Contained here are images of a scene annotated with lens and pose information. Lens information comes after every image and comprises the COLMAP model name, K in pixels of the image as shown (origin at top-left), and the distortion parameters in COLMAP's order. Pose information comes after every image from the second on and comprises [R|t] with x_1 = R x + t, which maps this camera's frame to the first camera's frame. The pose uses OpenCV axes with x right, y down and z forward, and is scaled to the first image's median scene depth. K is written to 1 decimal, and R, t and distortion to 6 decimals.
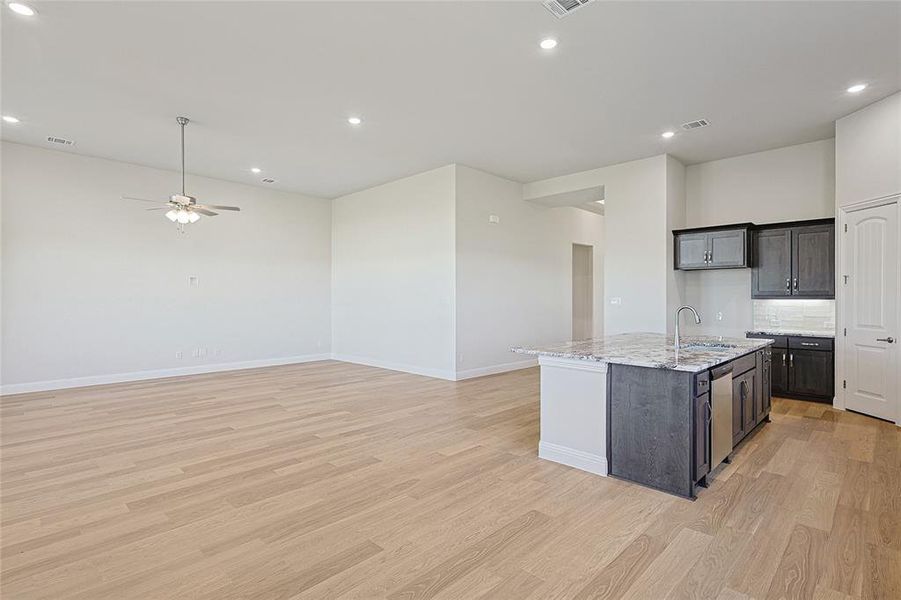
lens RADIAL K [[445.3, 0, 451.2], [0, 445.3, 296.5], [0, 0, 1]] dist [0.008797, -0.001468]
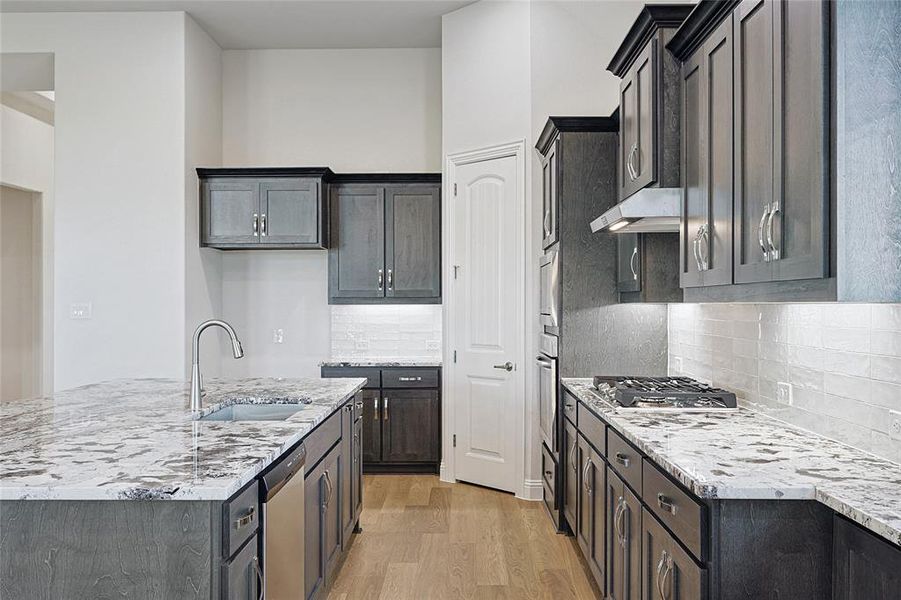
lens RADIAL K [[787.6, 0, 447.4], [0, 787.6, 296.0], [0, 0, 1]] dist [0.015127, 0.002004]
pose [[0.730129, 0.001619, 0.683308, 0.119589], [0.002467, 0.999984, -0.005006, 0.000710], [-0.683305, 0.005341, 0.730113, 0.201212]]
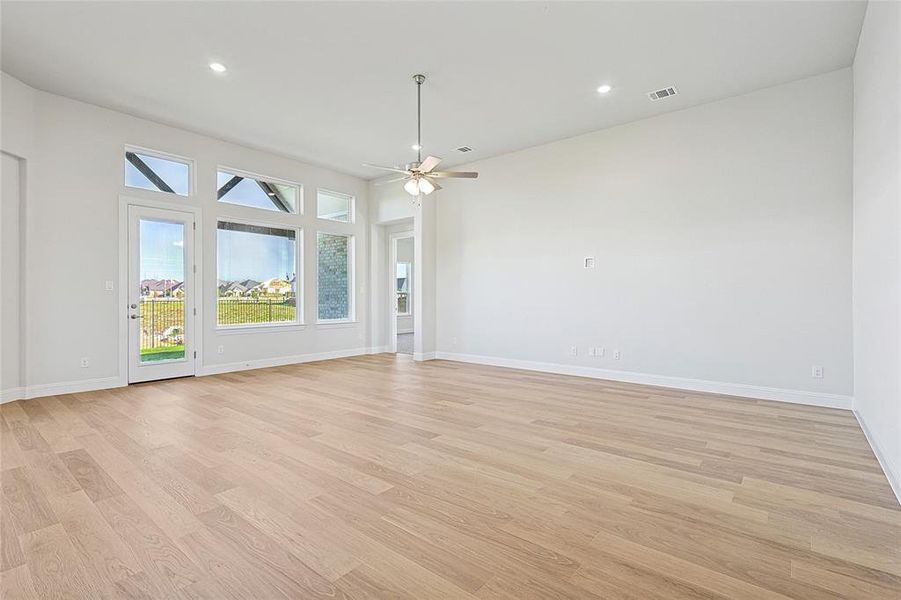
lens RADIAL K [[420.9, 0, 451.2], [0, 420.9, 296.3], [0, 0, 1]] dist [0.003420, 0.000681]
pose [[0.088696, -0.003556, -0.996052, 0.236086], [0.003128, 0.999990, -0.003291, 0.039832], [0.996054, -0.002824, 0.088706, 0.977350]]
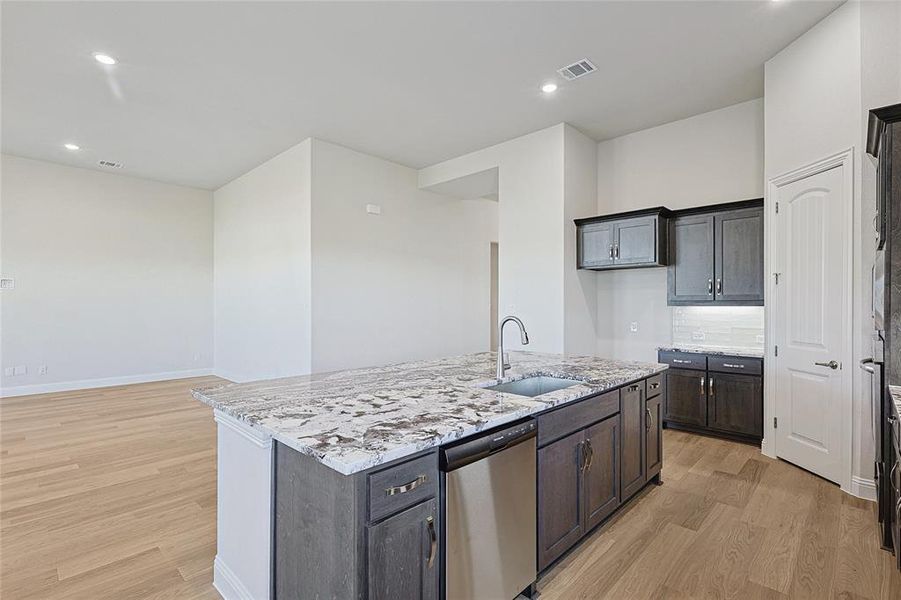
lens RADIAL K [[420.9, 0, 452.1], [0, 420.9, 303.1], [0, 0, 1]] dist [0.003420, 0.000681]
pose [[0.999971, -0.000717, 0.007620, 0.337556], [0.000721, 1.000000, -0.000548, 0.001589], [-0.007620, 0.000553, 0.999971, 0.309127]]
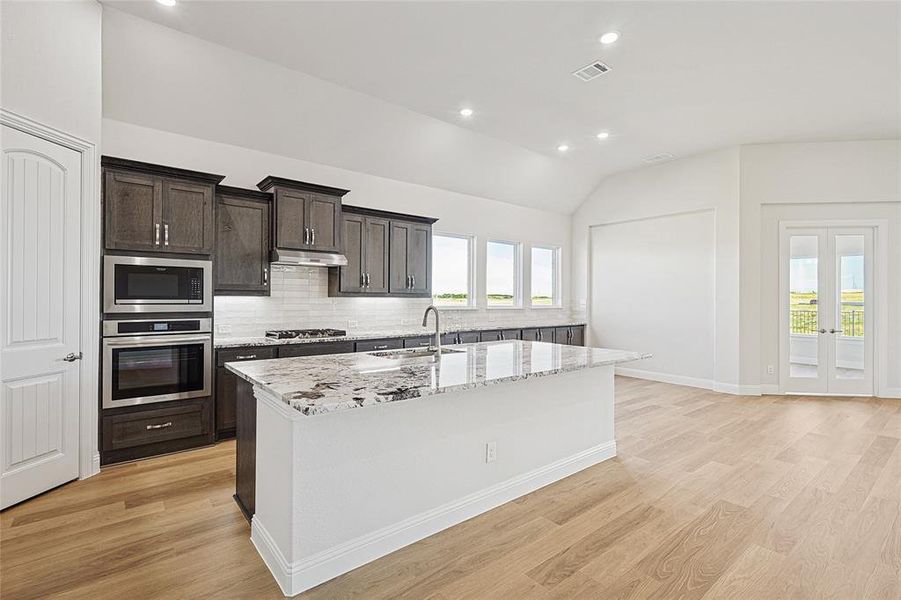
lens RADIAL K [[420.9, 0, 450.4], [0, 420.9, 296.5], [0, 0, 1]] dist [0.003420, 0.000681]
pose [[-0.992832, -0.006822, 0.119323, 0.310263], [-0.007878, 0.999934, -0.008373, 0.007777], [-0.119258, -0.009253, -0.992820, 1.355468]]
